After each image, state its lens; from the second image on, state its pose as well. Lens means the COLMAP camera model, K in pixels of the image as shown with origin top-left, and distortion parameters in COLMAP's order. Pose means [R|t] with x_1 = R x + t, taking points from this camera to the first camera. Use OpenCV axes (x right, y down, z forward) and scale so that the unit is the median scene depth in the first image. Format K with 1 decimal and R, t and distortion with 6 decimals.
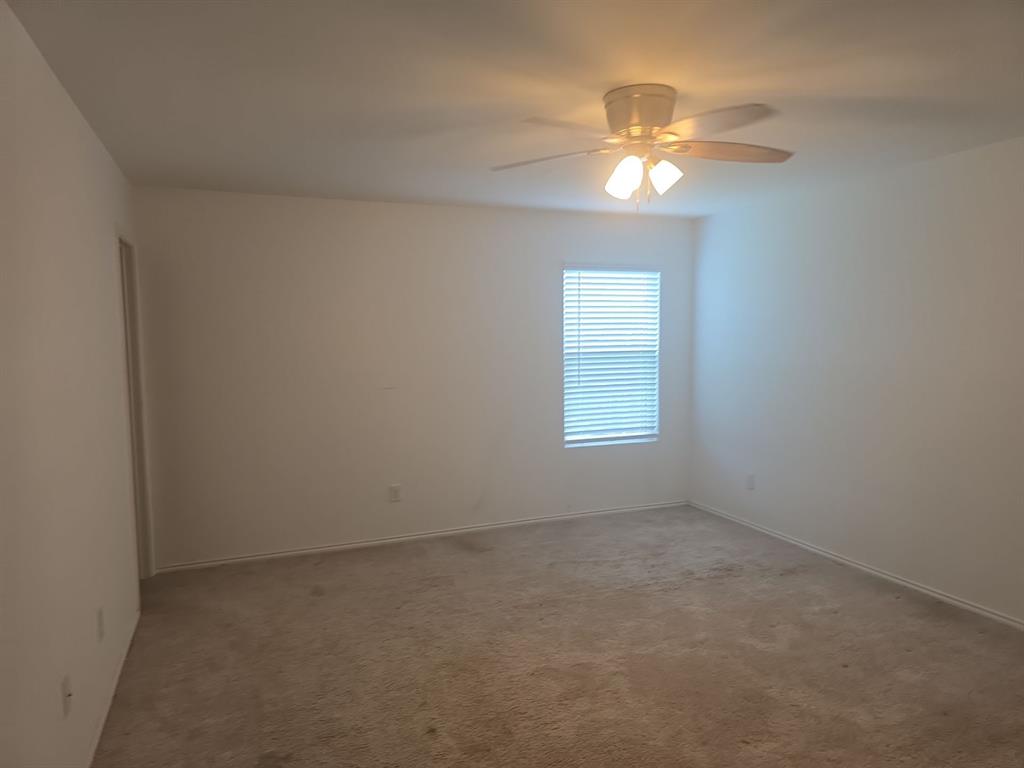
lens RADIAL K [[687.5, 0, 516.7], [0, 687.5, 398.1], [0, 0, 1]] dist [0.067616, -0.071889]
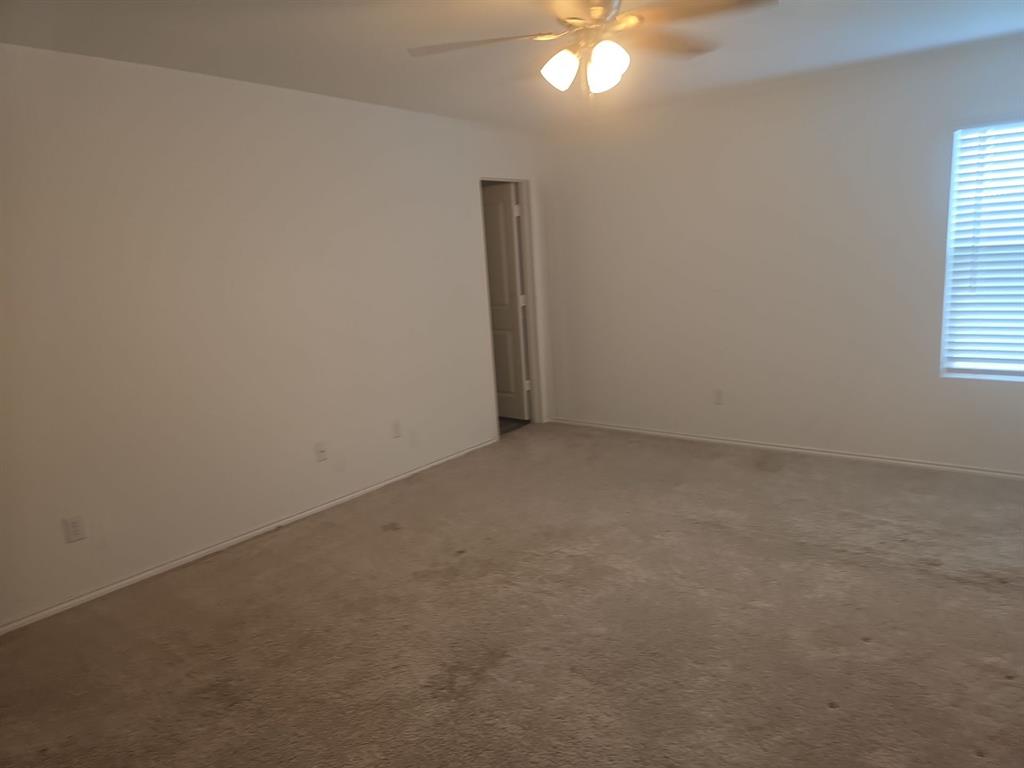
lens RADIAL K [[687.5, 0, 516.7], [0, 687.5, 398.1], [0, 0, 1]] dist [0.067616, -0.071889]
pose [[0.497917, 0.162365, -0.851890, 0.602000], [-0.028051, 0.984818, 0.171306, -0.027276], [0.866771, -0.061400, 0.494913, 0.267342]]
